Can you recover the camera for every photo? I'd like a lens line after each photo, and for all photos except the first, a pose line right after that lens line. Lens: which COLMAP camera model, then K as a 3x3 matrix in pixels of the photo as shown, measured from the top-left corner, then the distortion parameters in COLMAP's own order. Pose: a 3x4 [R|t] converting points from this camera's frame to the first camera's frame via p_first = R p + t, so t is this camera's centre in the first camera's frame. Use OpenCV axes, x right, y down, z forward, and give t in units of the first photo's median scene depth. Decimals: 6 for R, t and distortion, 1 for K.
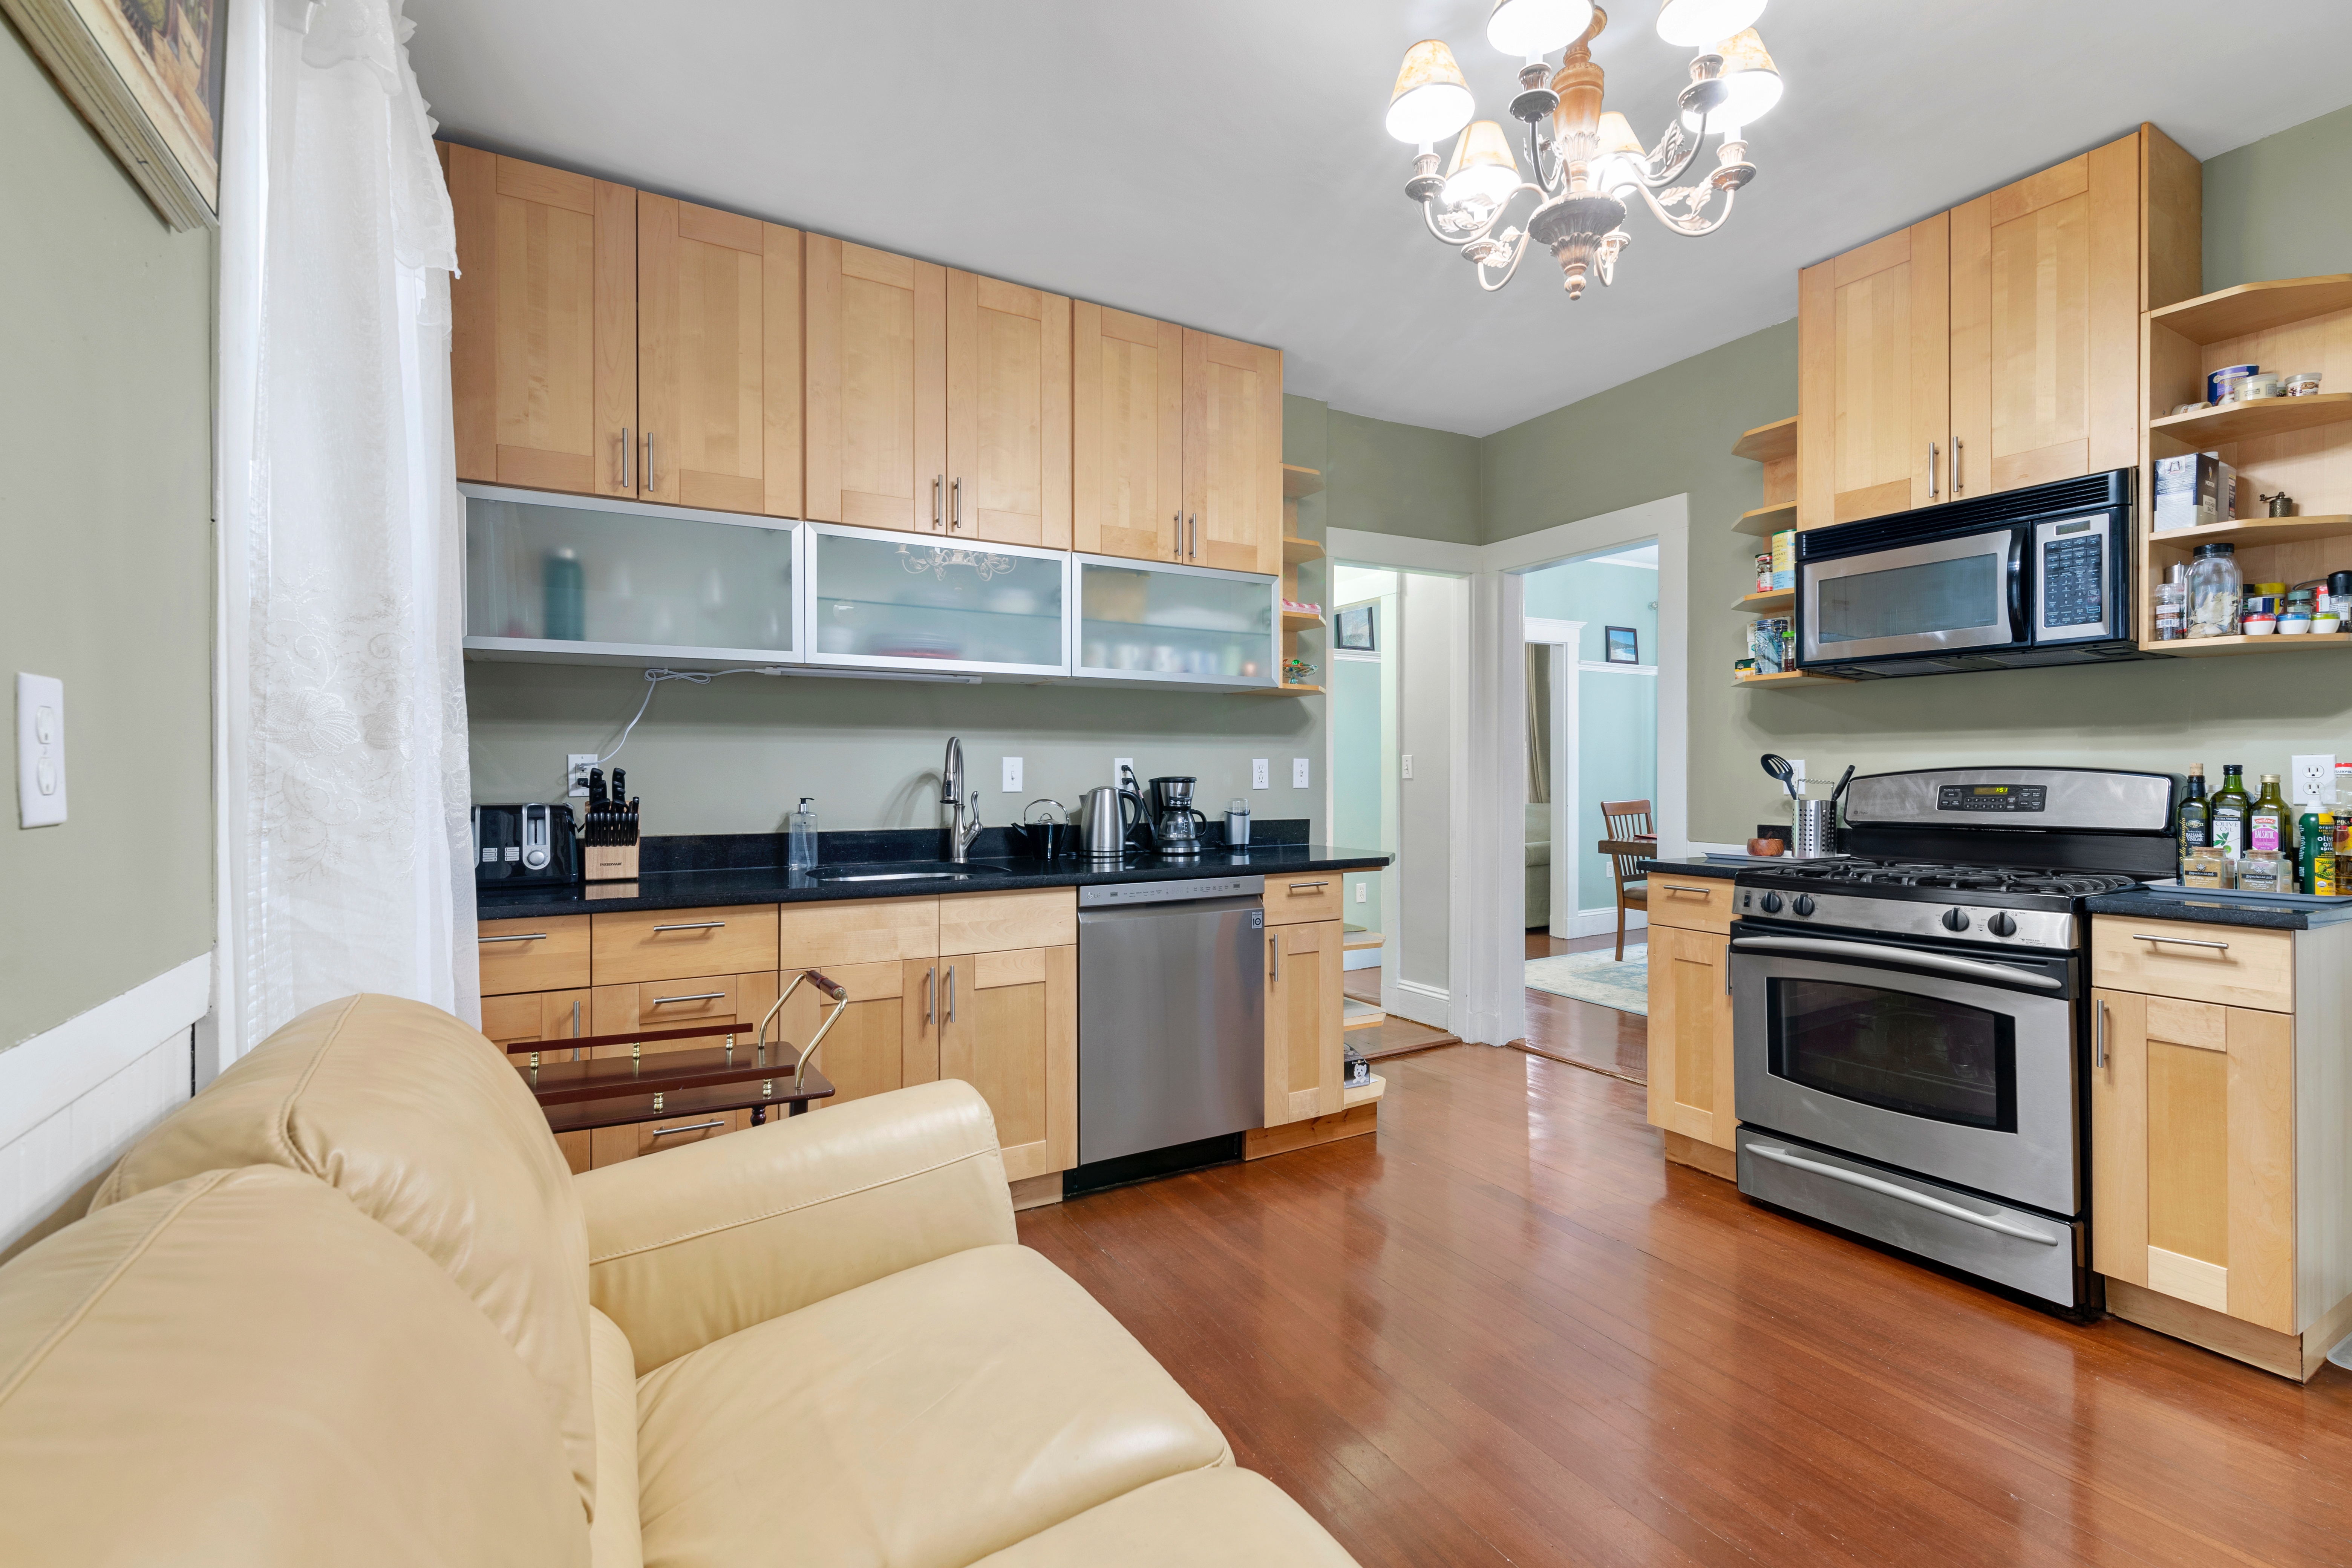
lens RADIAL K [[1036.2, 0, 1159.2], [0, 1036.2, 769.1], [0, 0, 1]] dist [-0.001979, 0.000295]
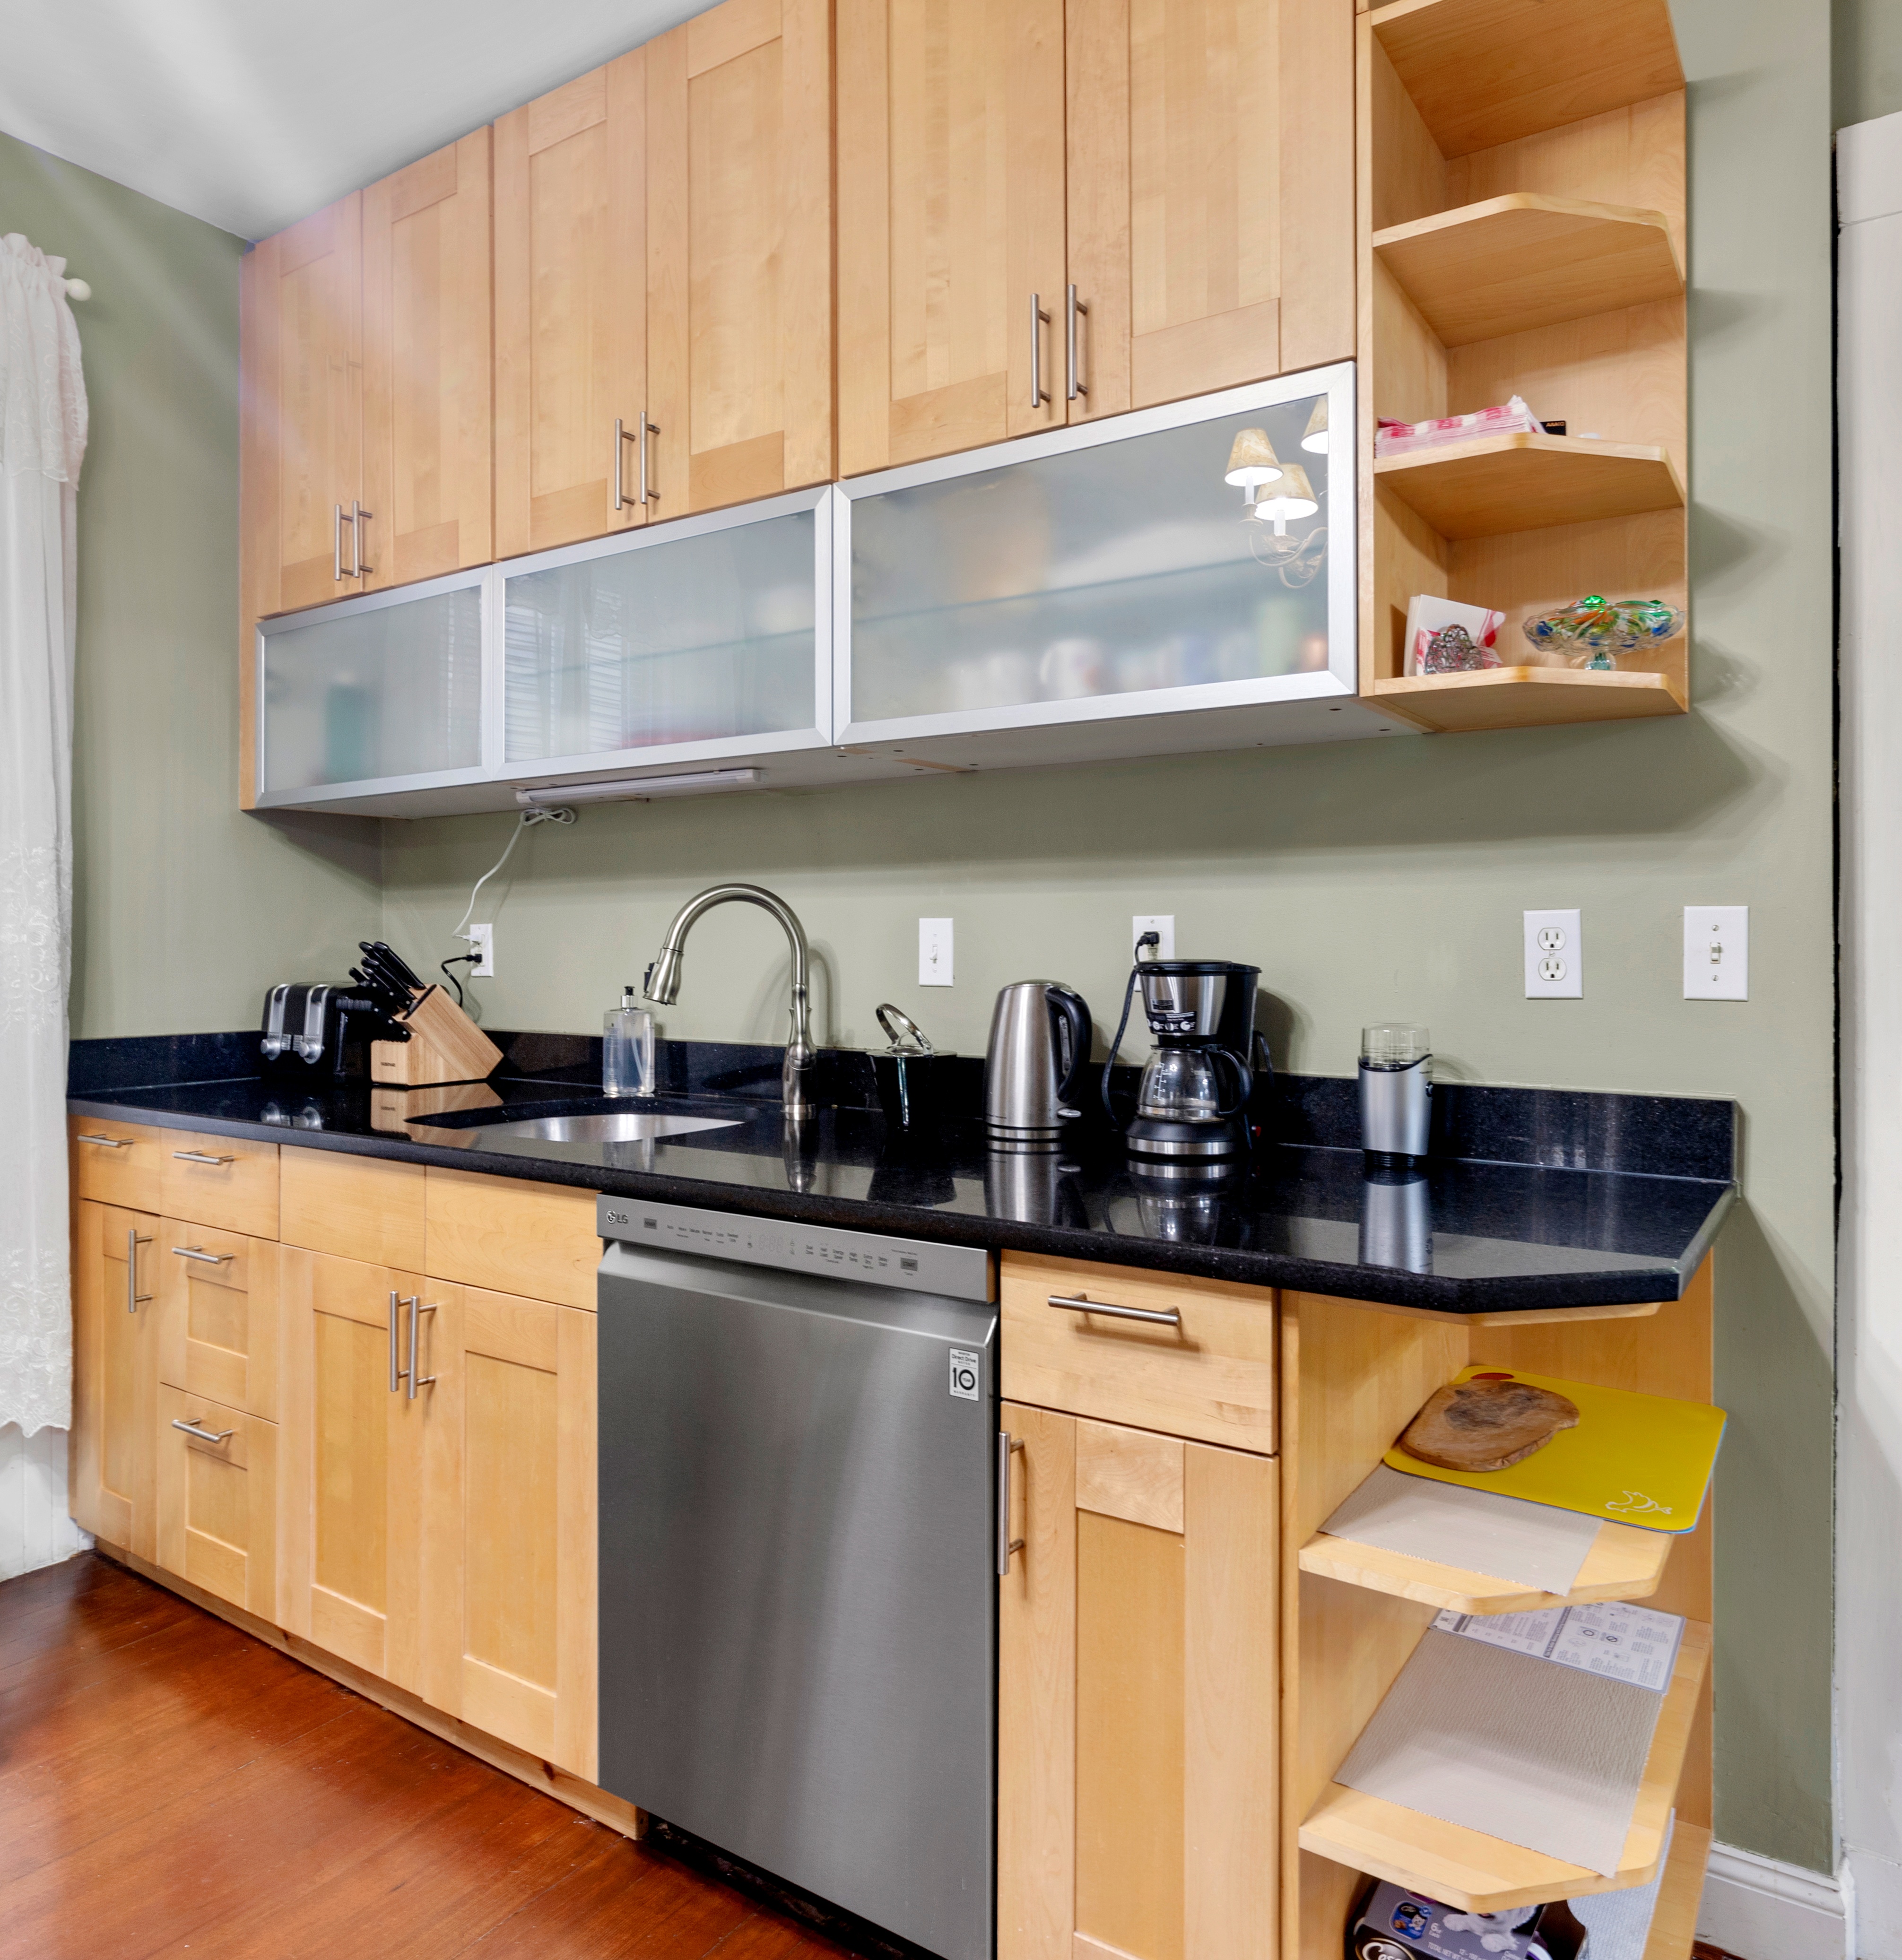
lens RADIAL K [[1331.8, 0, 1064.3], [0, 1331.8, 933.1], [0, 0, 1]] dist [-0.010666, 0.004266]
pose [[0.479200, -0.004457, -0.877694, 0.490283], [0.004477, 0.999987, -0.002634, -0.002190], [0.877694, -0.002667, 0.479214, 0.792418]]
